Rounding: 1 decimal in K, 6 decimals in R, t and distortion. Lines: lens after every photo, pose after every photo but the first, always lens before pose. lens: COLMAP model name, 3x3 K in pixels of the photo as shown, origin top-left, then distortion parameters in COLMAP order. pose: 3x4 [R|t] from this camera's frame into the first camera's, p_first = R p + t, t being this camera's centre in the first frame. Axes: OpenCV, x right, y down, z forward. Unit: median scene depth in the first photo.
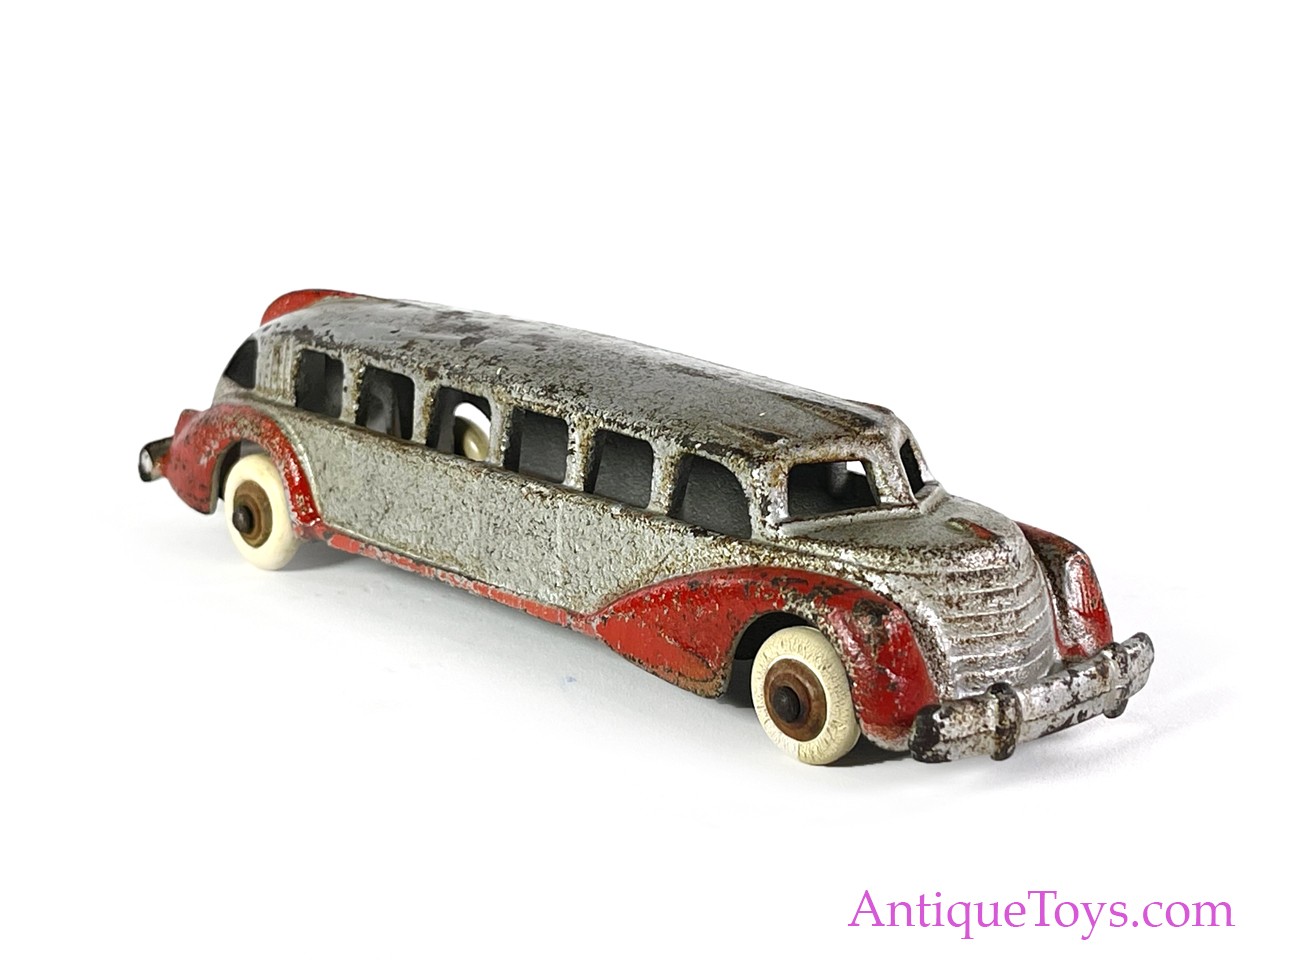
lens RADIAL K [[2433.1, 0, 650.0], [0, 2433.1, 487.5], [0, 0, 1]] dist [0.022553, -0.045442]
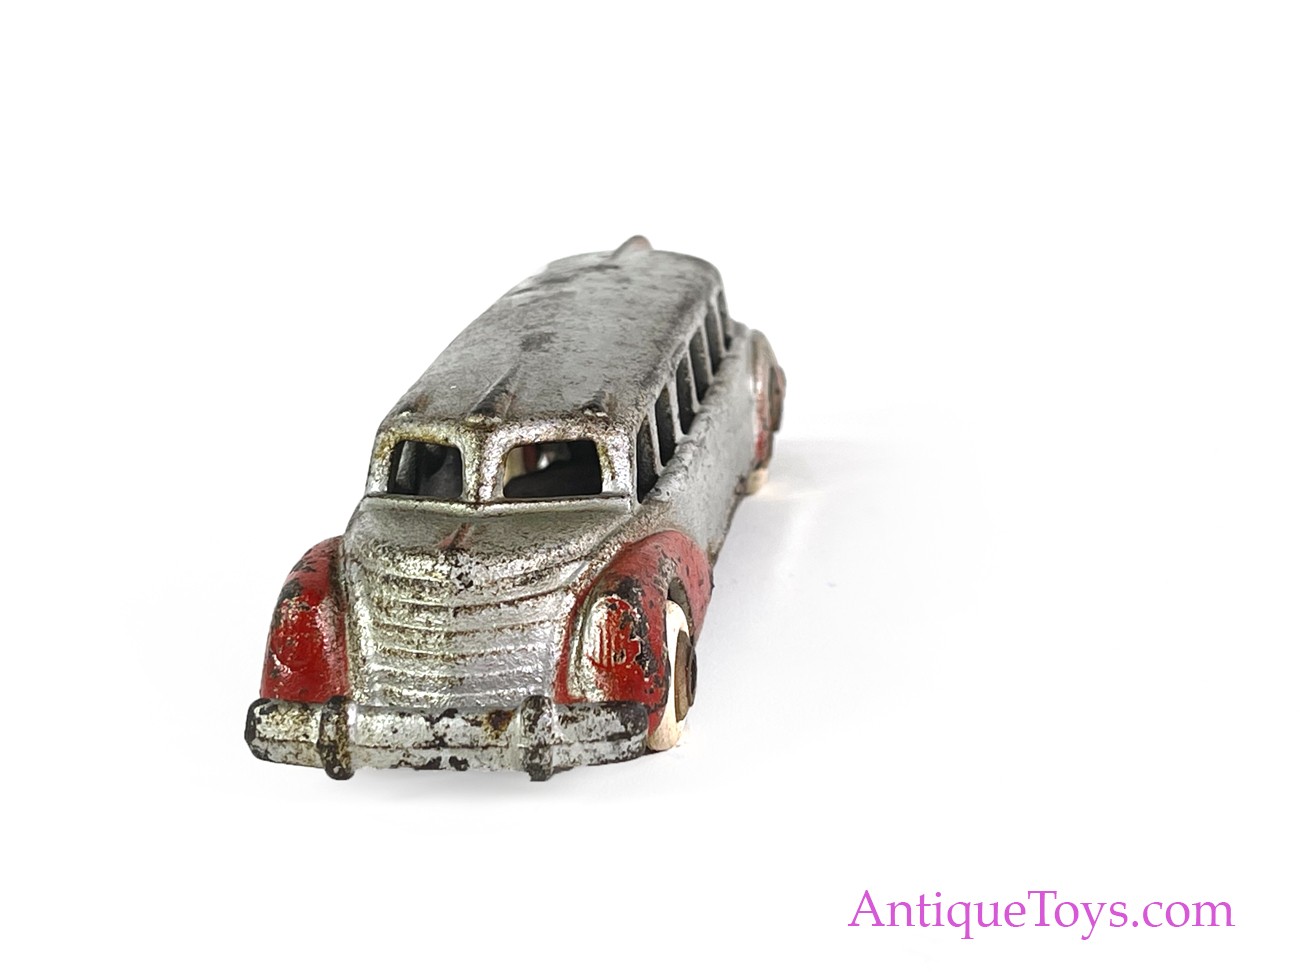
lens RADIAL K [[2433.1, 0, 650.0], [0, 2433.1, 487.5], [0, 0, 1]] dist [0.022553, -0.045442]
pose [[0.674539, 0.174411, -0.717341, 0.839071], [-0.162232, 0.982959, 0.086440, -0.092098], [0.720193, 0.058069, 0.691340, 0.432441]]
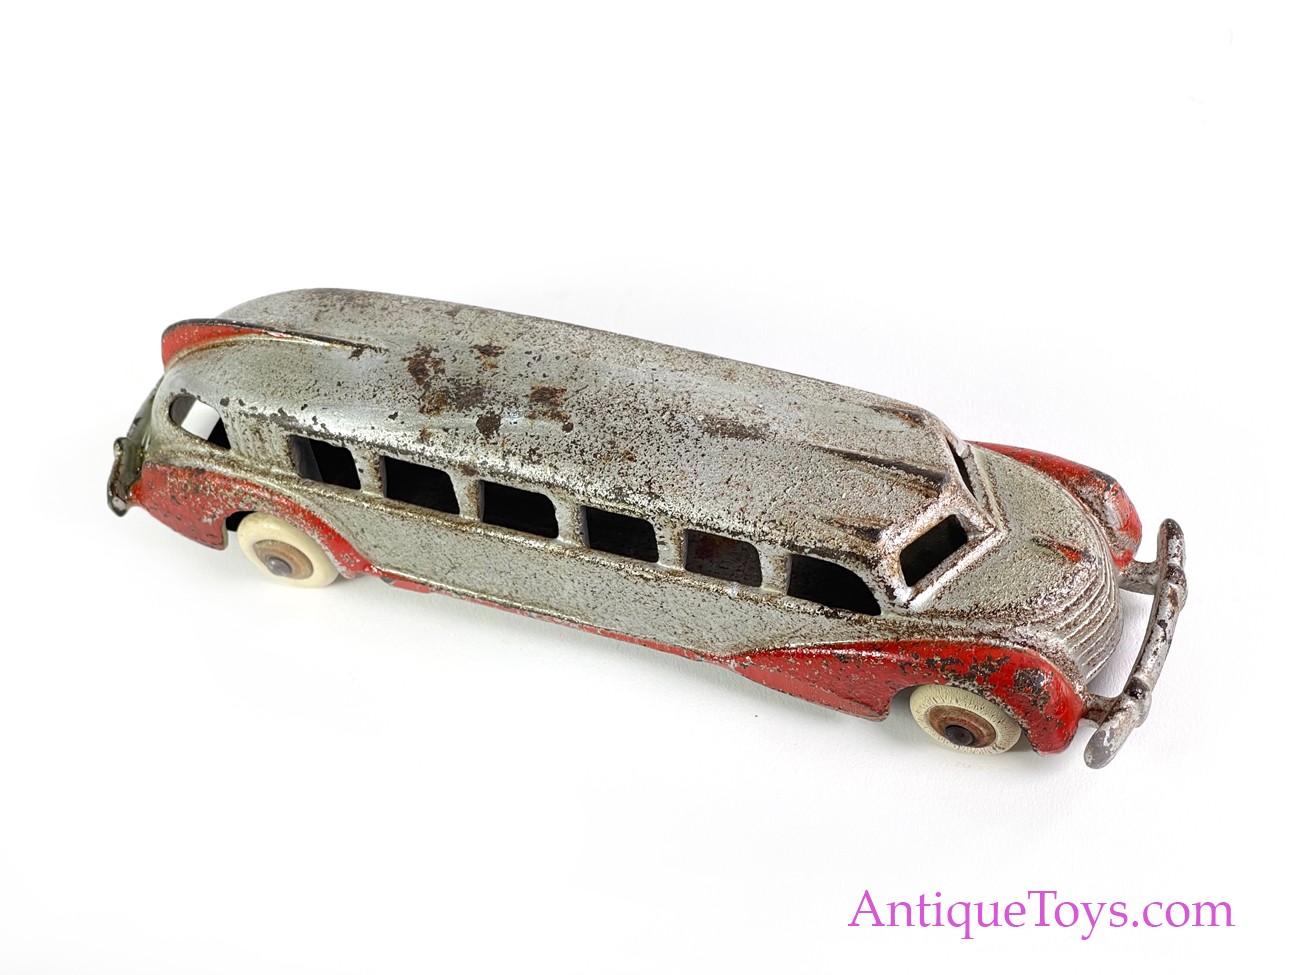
lens RADIAL K [[2413.9, 0, 650.0], [0, 2413.9, 487.5], [0, 0, 1]] dist [-0.004489, 0.039273]
pose [[0.898209, -0.409860, 0.158858, -0.226052], [0.259074, 0.785562, 0.561936, -0.733825], [-0.355108, -0.463580, 0.811783, 0.127769]]
